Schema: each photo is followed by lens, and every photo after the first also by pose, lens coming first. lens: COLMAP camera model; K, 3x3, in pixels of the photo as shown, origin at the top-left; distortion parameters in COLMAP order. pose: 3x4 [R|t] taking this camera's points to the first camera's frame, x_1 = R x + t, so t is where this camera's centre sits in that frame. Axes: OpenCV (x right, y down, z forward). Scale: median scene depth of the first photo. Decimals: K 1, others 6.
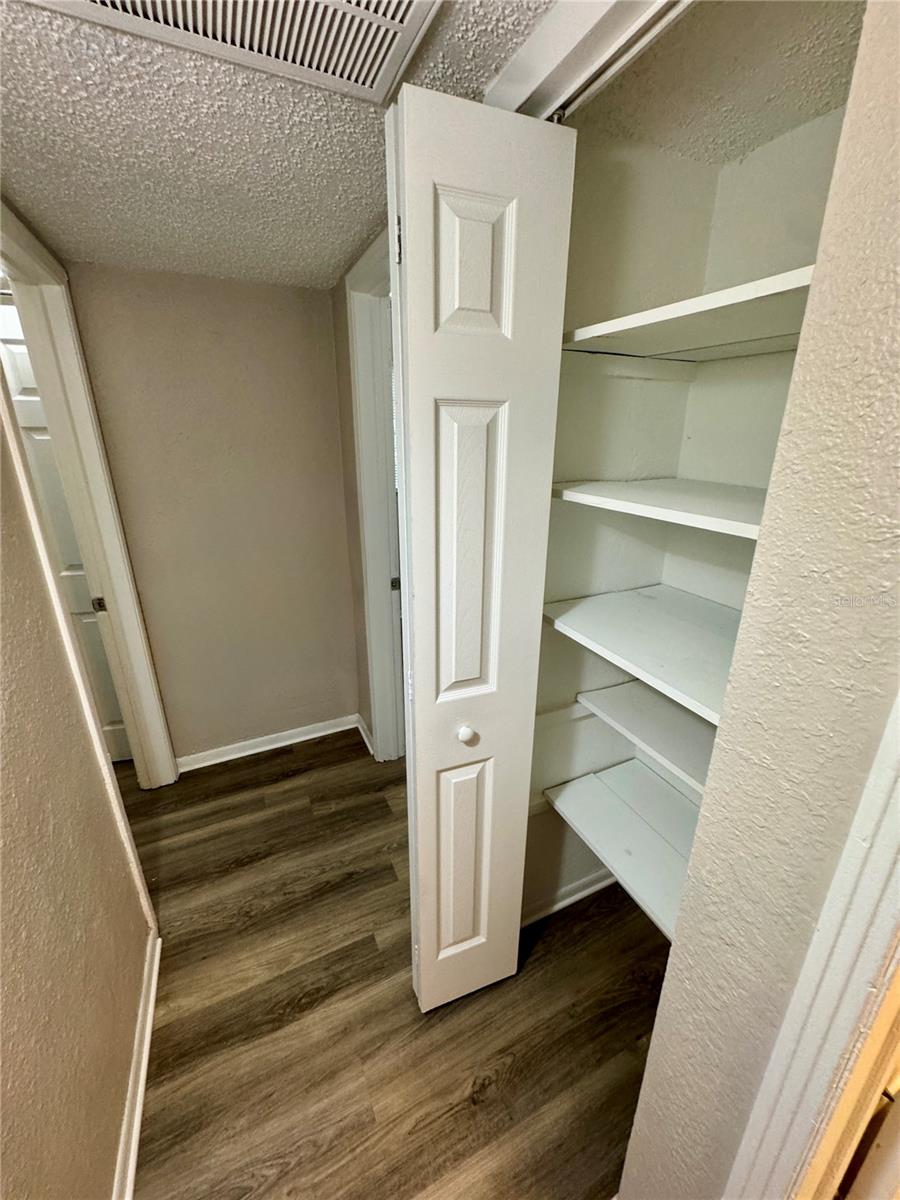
lens RADIAL K [[479.9, 0, 450.0], [0, 479.9, 600.0], [0, 0, 1]] dist [-0.002062, -0.000289]
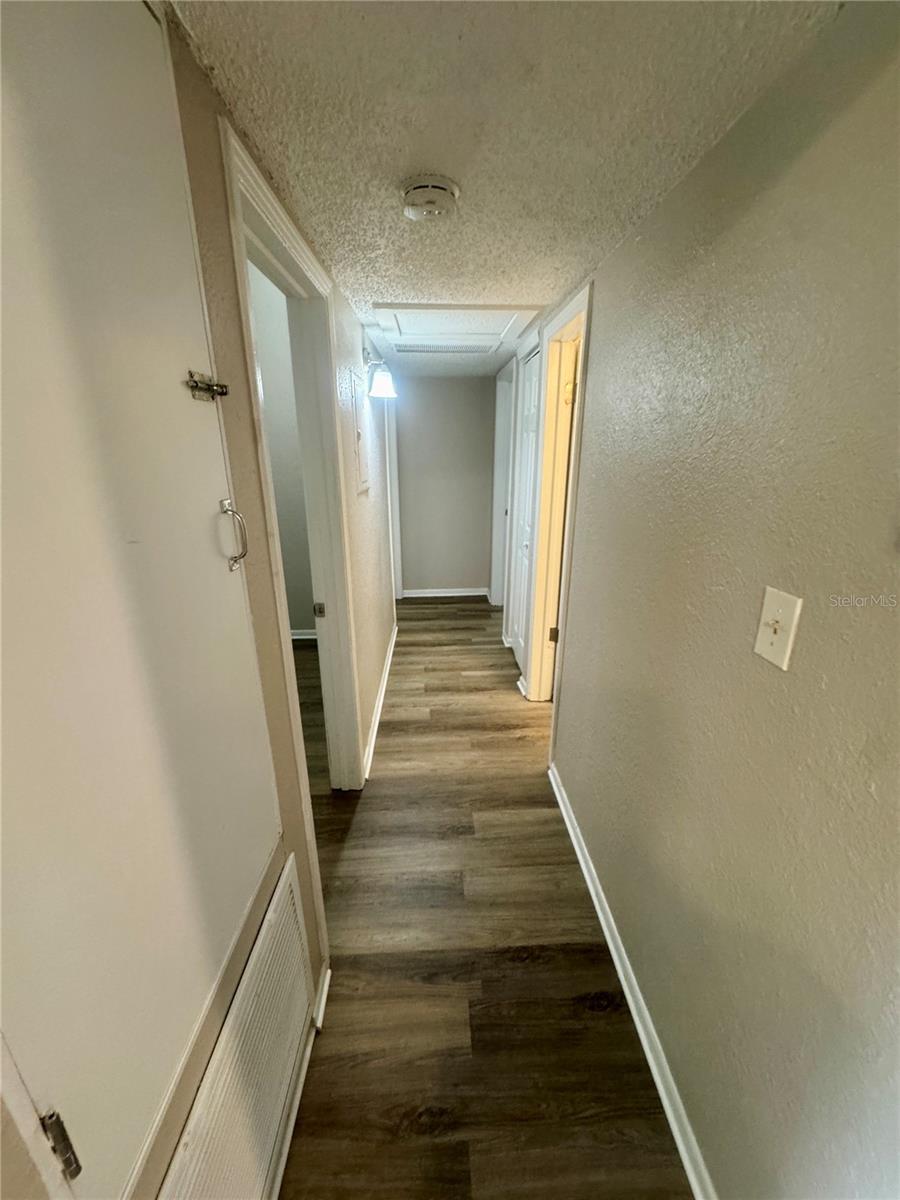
lens RADIAL K [[479.9, 0, 450.0], [0, 479.9, 600.0], [0, 0, 1]] dist [-0.002062, -0.000289]
pose [[0.921666, 0.112671, -0.371263, 0.559043], [-0.118636, 0.992914, 0.006815, 0.419371], [0.369400, 0.037764, 0.928503, -1.198803]]
